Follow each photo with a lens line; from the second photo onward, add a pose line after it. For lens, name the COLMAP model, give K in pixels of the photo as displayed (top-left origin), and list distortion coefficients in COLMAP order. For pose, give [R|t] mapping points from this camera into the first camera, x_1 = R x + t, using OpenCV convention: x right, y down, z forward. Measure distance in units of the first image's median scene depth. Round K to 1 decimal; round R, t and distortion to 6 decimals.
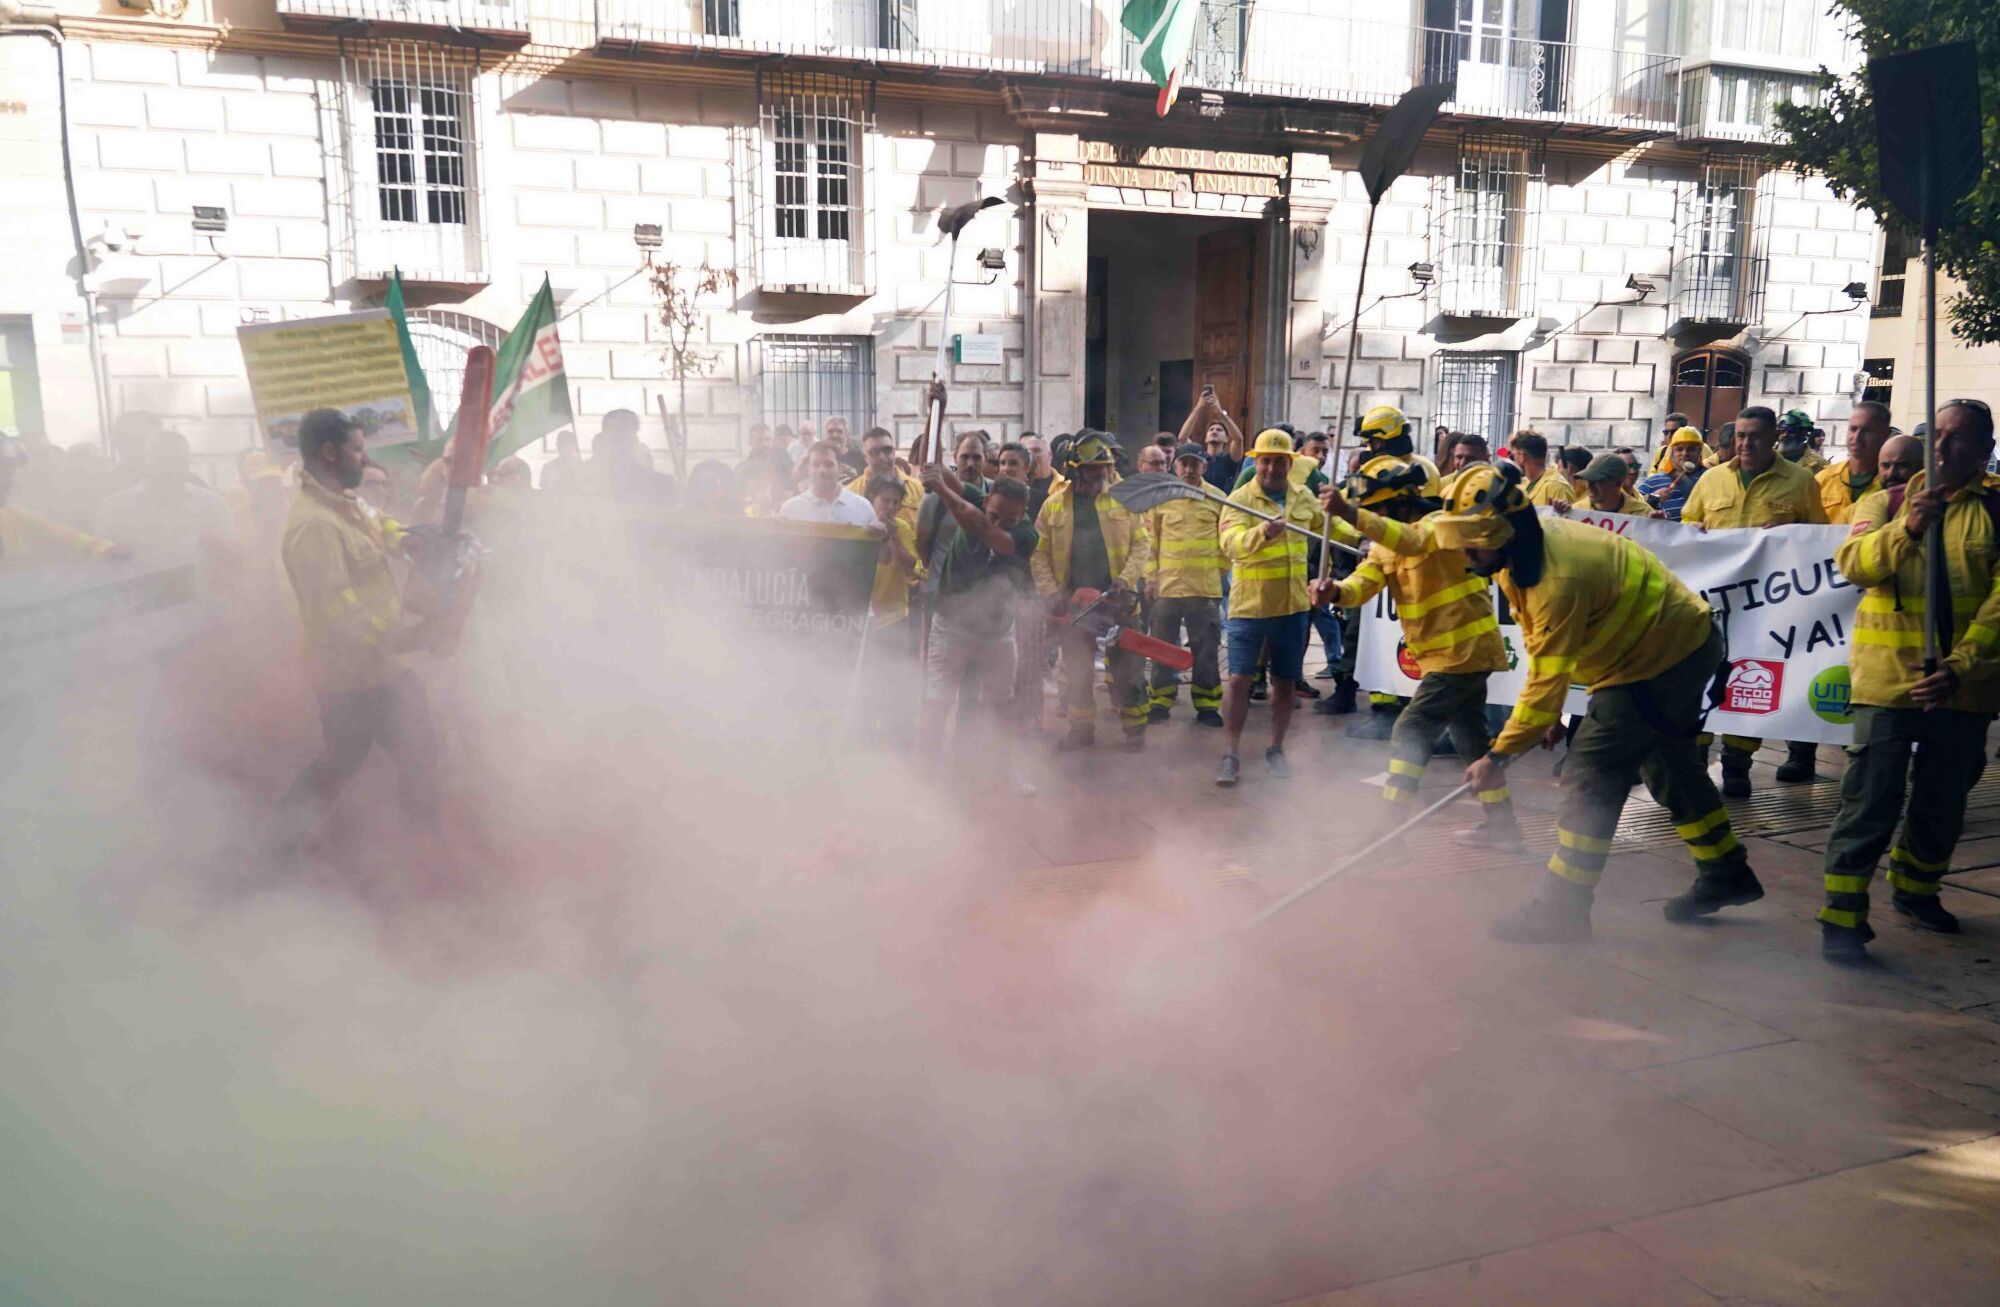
lens RADIAL K [[1387.1, 0, 1000.0], [0, 1387.1, 653.5], [0, 0, 1]] dist [-0.009615, -0.002344]
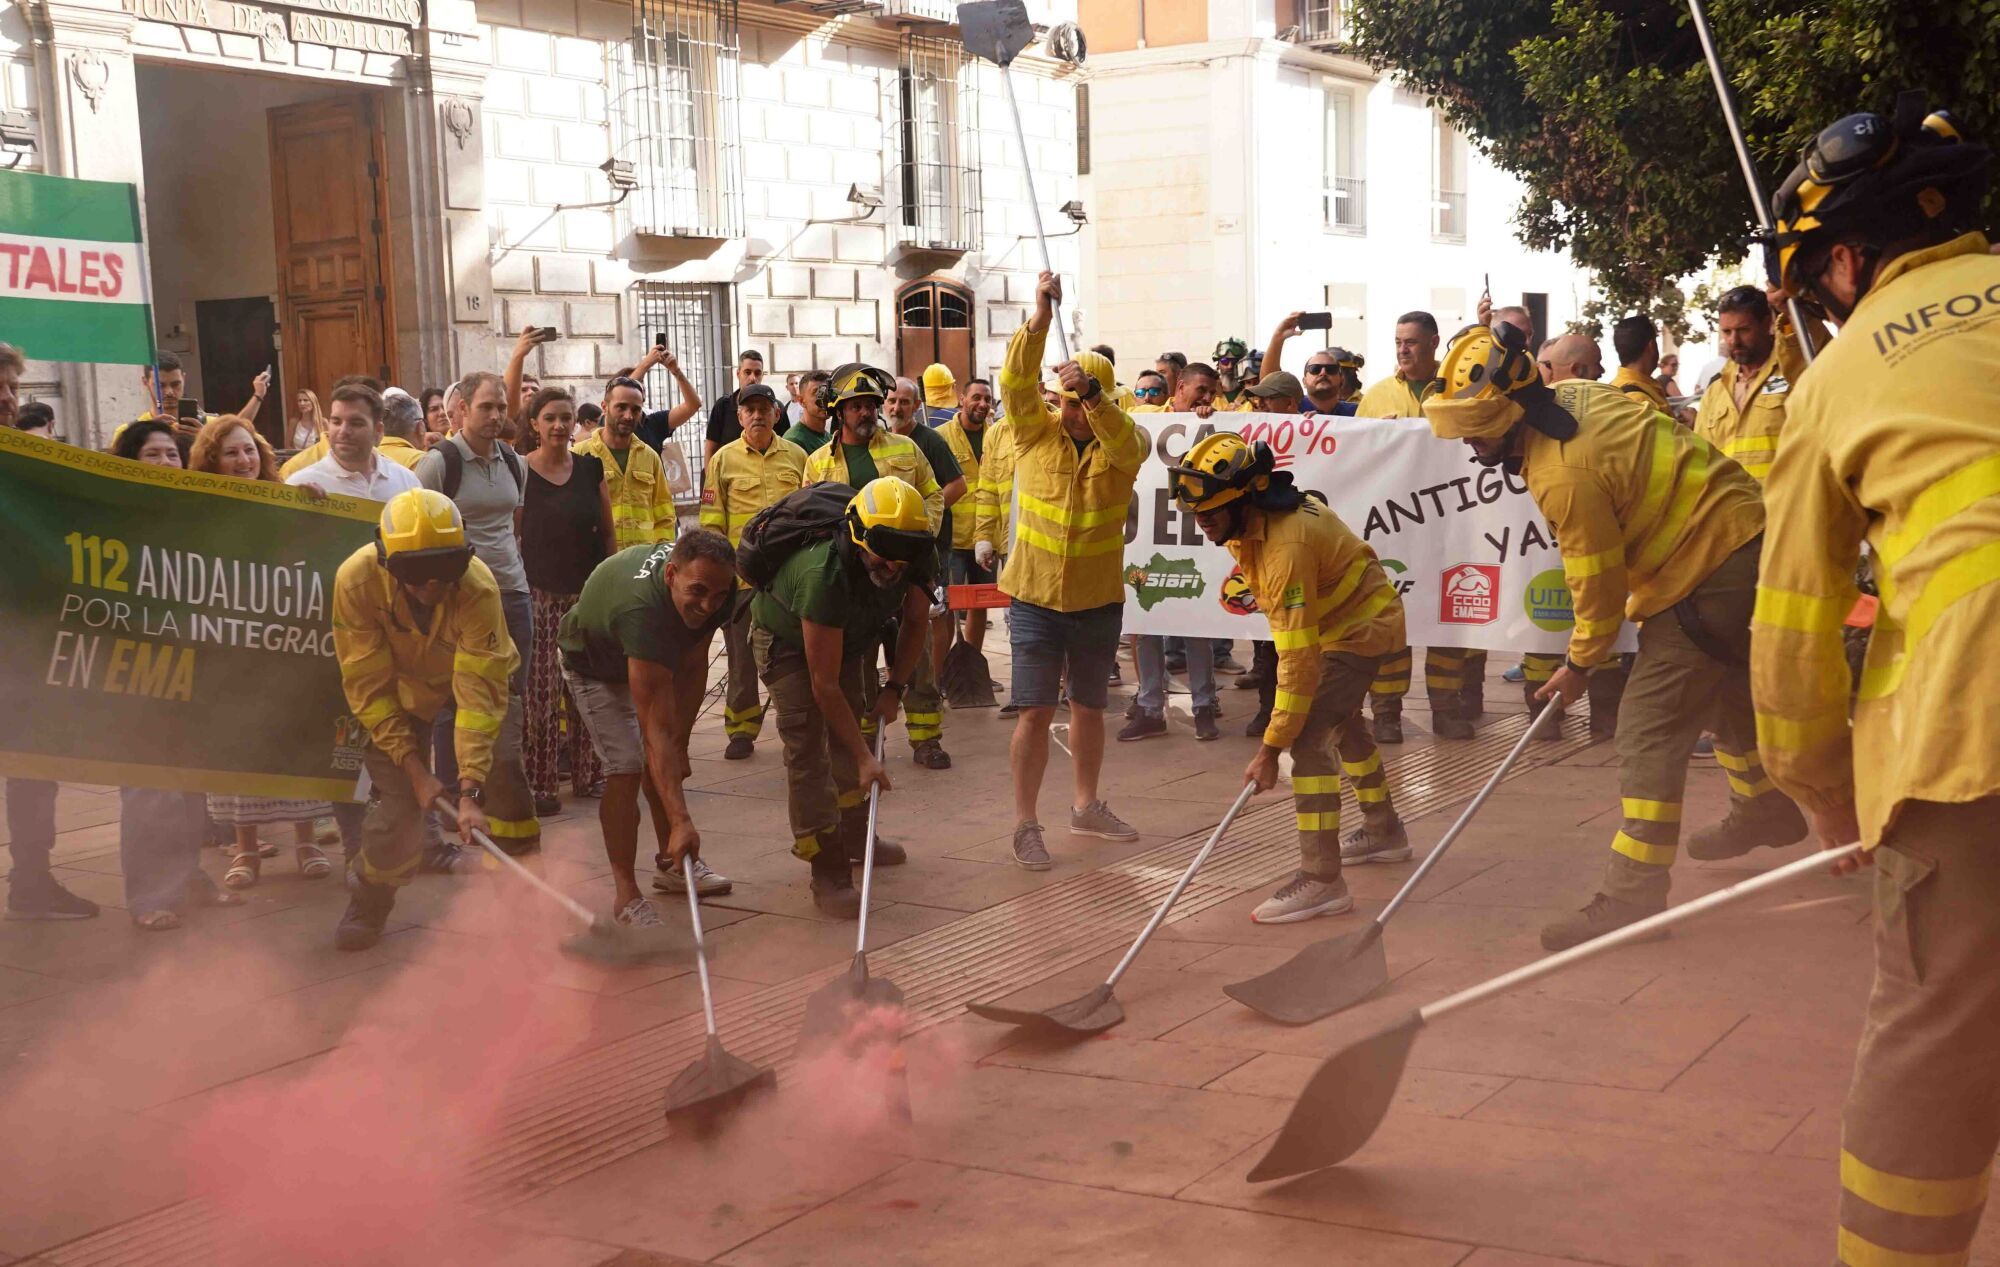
lens RADIAL K [[2122.8, 0, 1050.3], [0, 2122.8, 642.6], [0, 0, 1]] dist [0.026370, -0.007399]
pose [[0.808652, -0.099039, 0.579891, -0.170630], [0.132539, 0.991056, -0.015563, 0.012661], [-0.573163, 0.089443, 0.814546, -0.006019]]
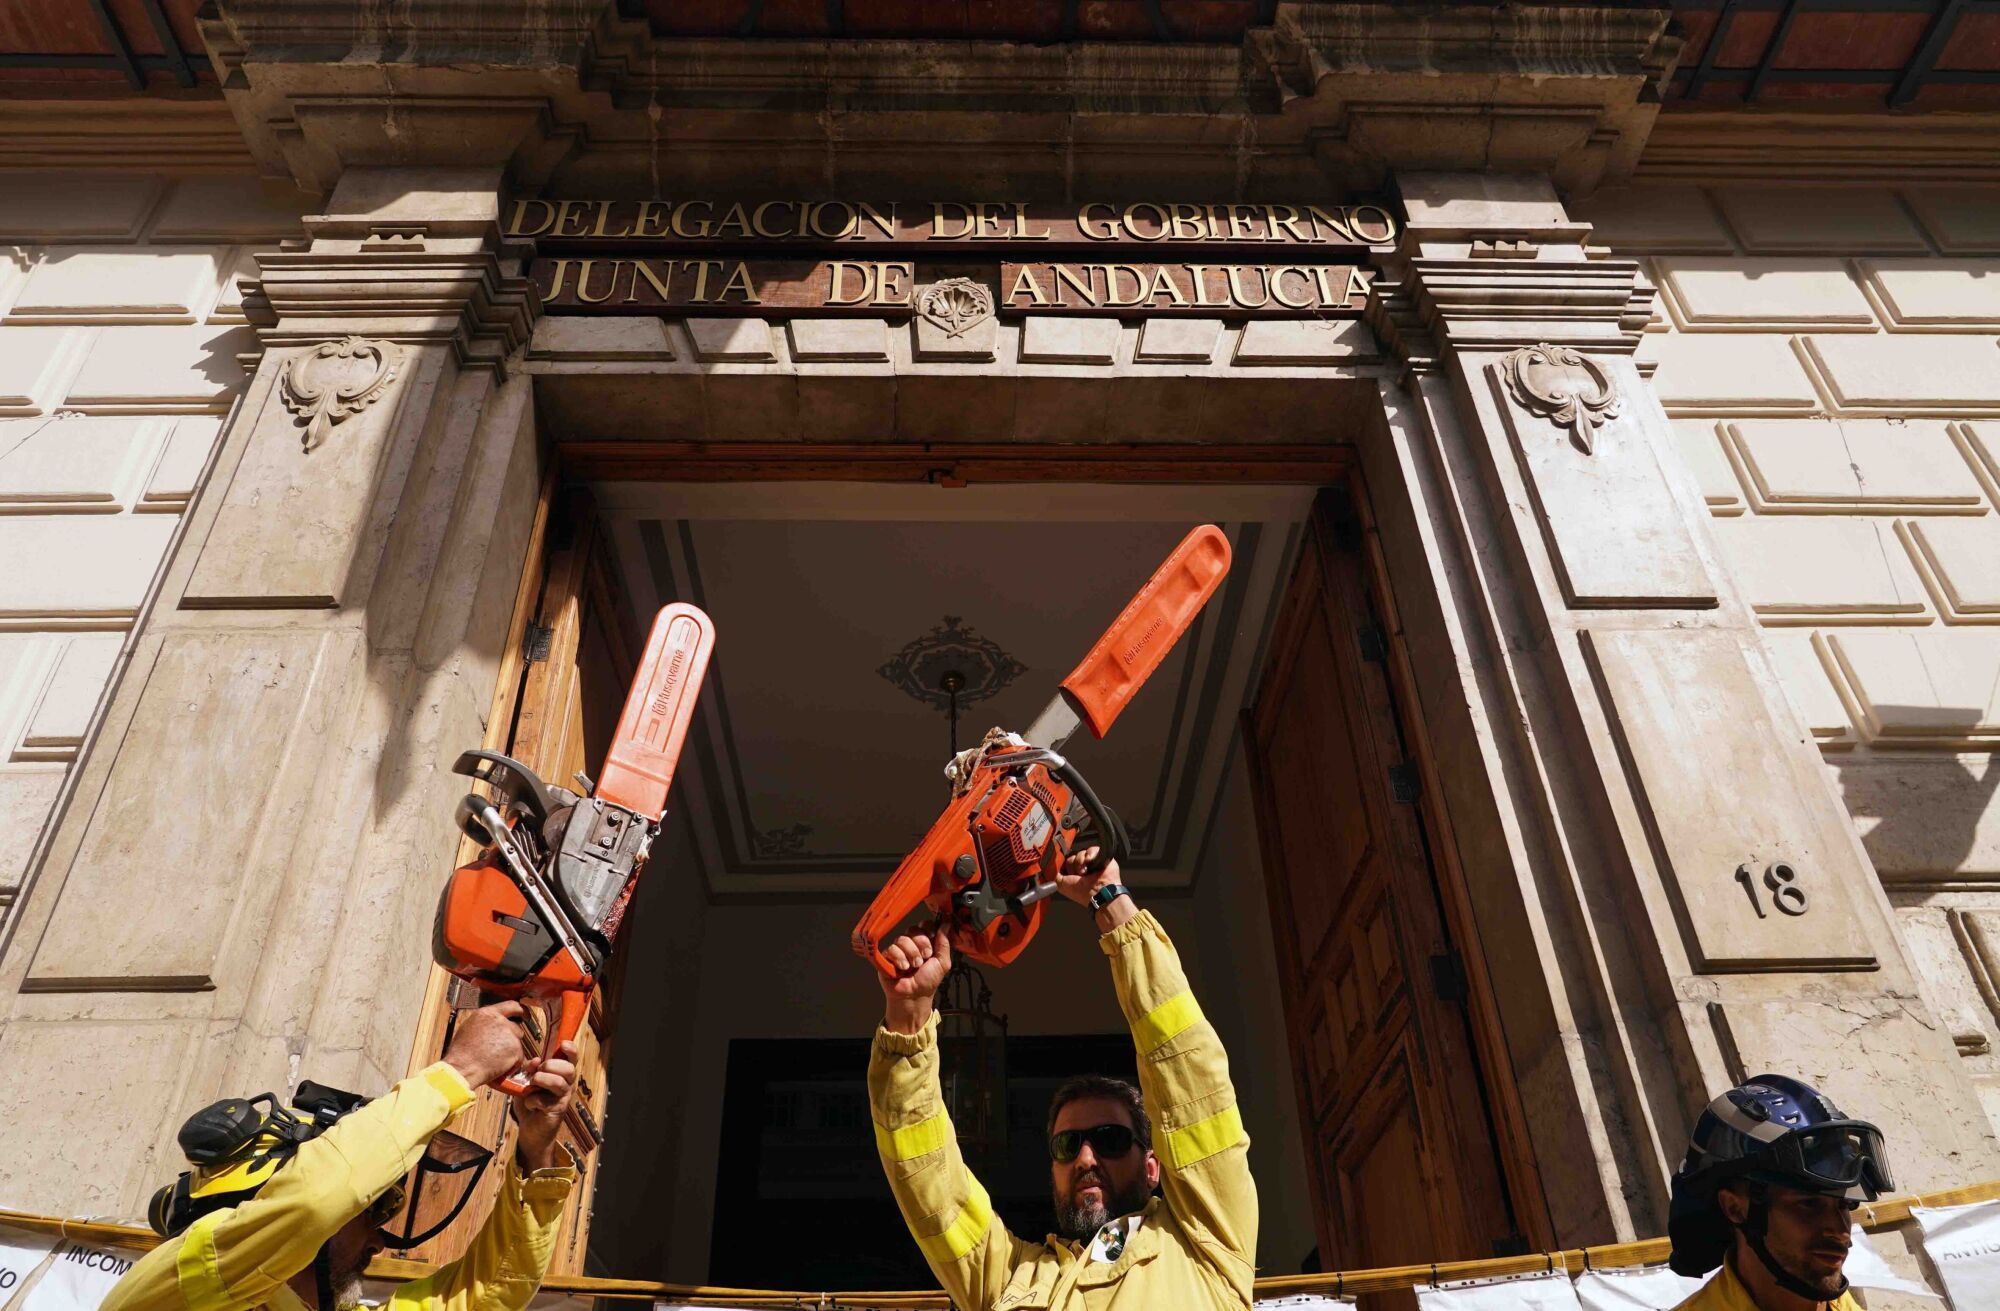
lens RADIAL K [[1387.1, 0, 1000.0], [0, 1387.1, 655.5], [0, 0, 1]] dist [-0.009615, -0.002344]
pose [[0.943582, -0.220298, -0.247227, 0.173316], [-0.033145, 0.680014, -0.732449, -0.097964], [0.329475, 0.699321, 0.634347, 0.815141]]
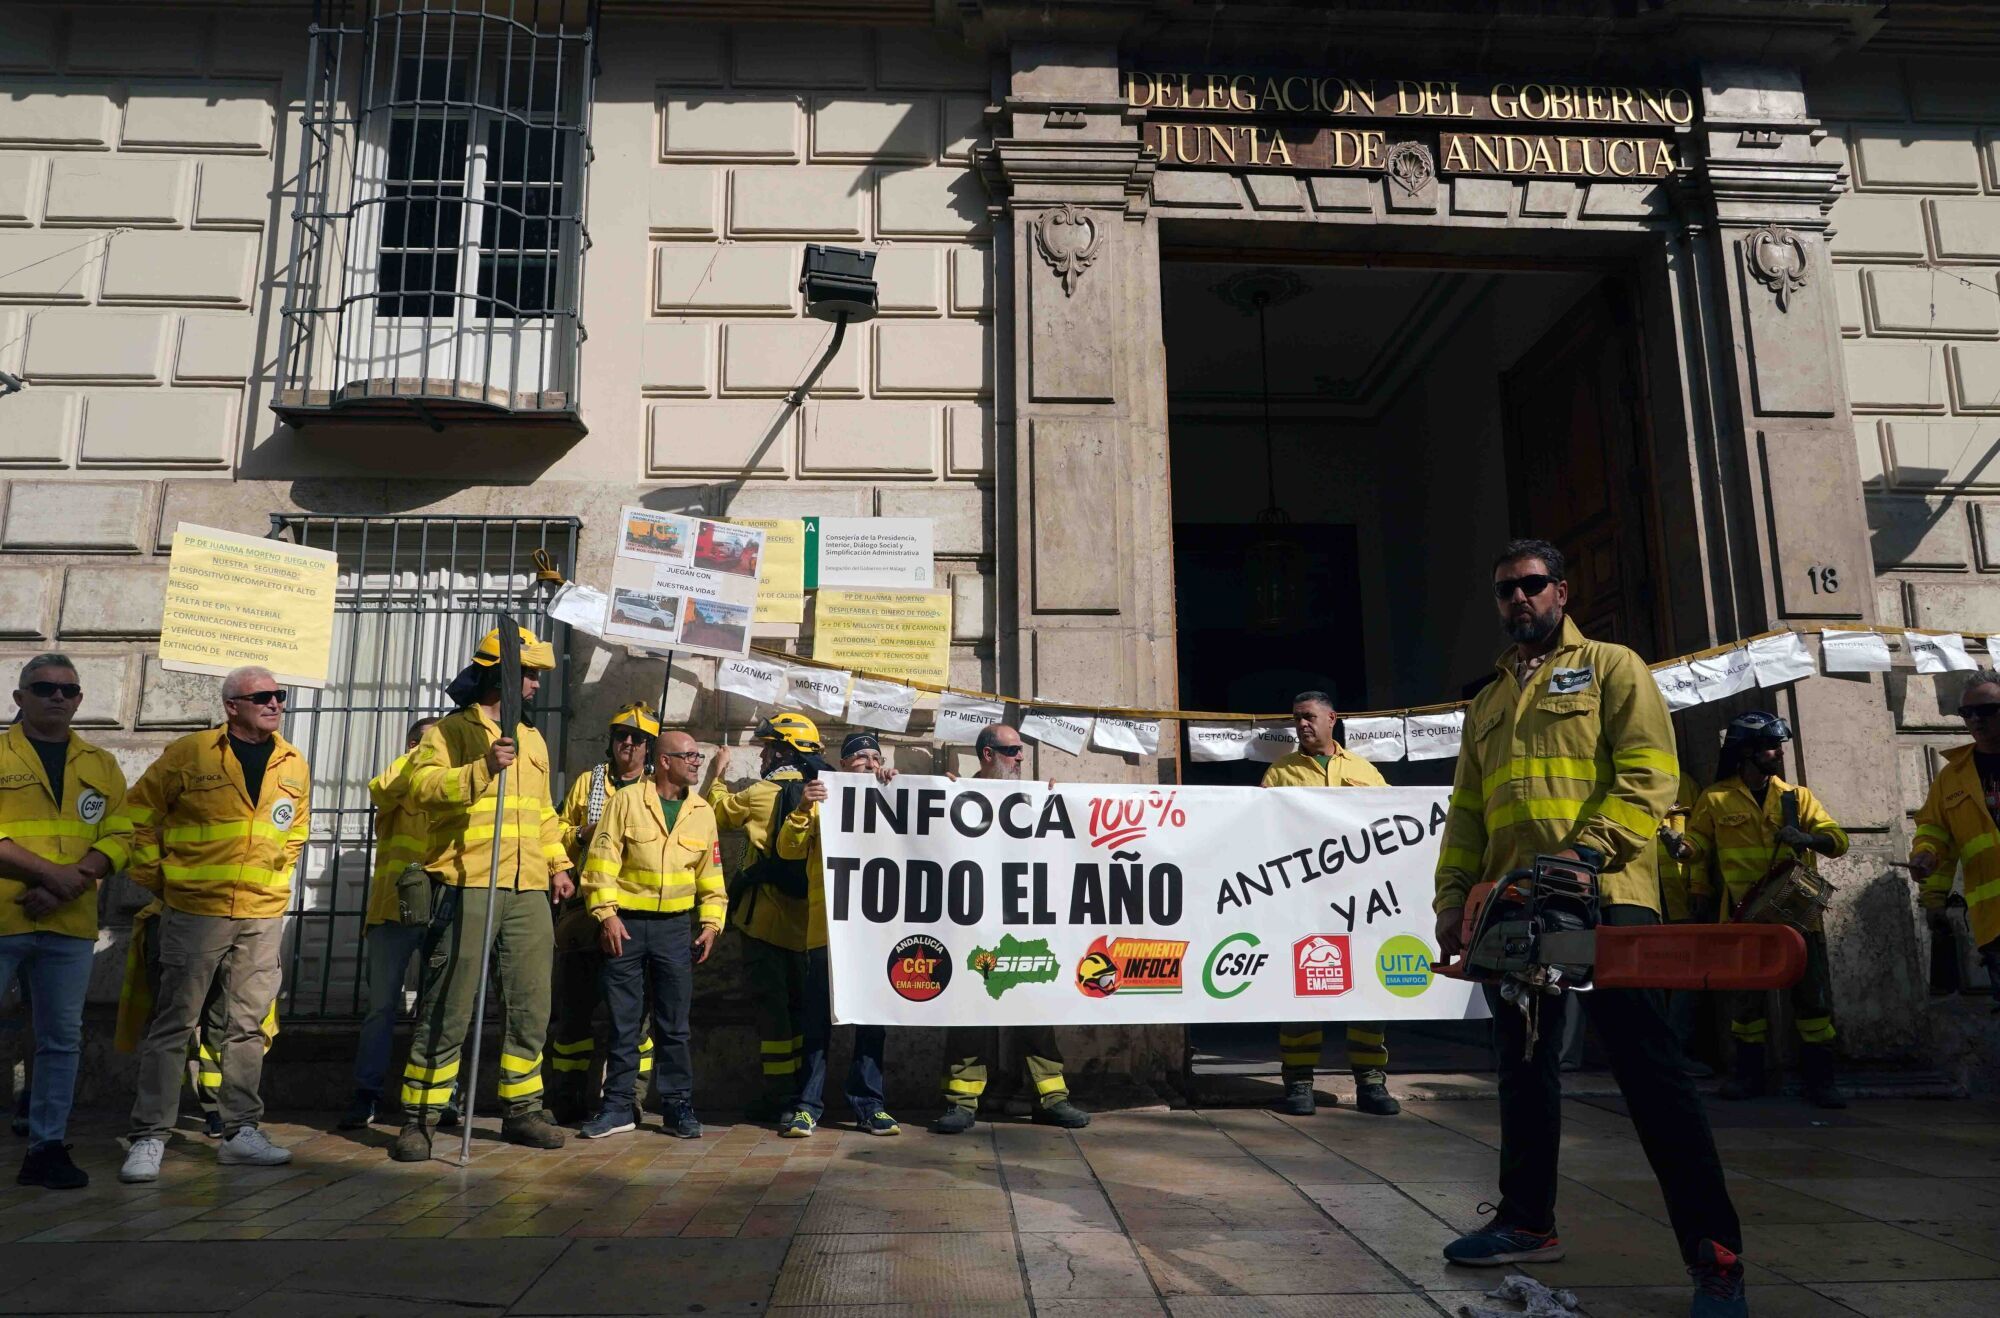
lens RADIAL K [[1370.5, 0, 1000.0], [0, 1370.5, 659.0], [0, 0, 1]] dist [-0.037644, 0.038379]
pose [[0.952890, -0.067231, -0.295771, 0.115400], [-0.044448, 0.933647, -0.355425, -0.052595], [0.300041, 0.351827, 0.886675, 0.610440]]
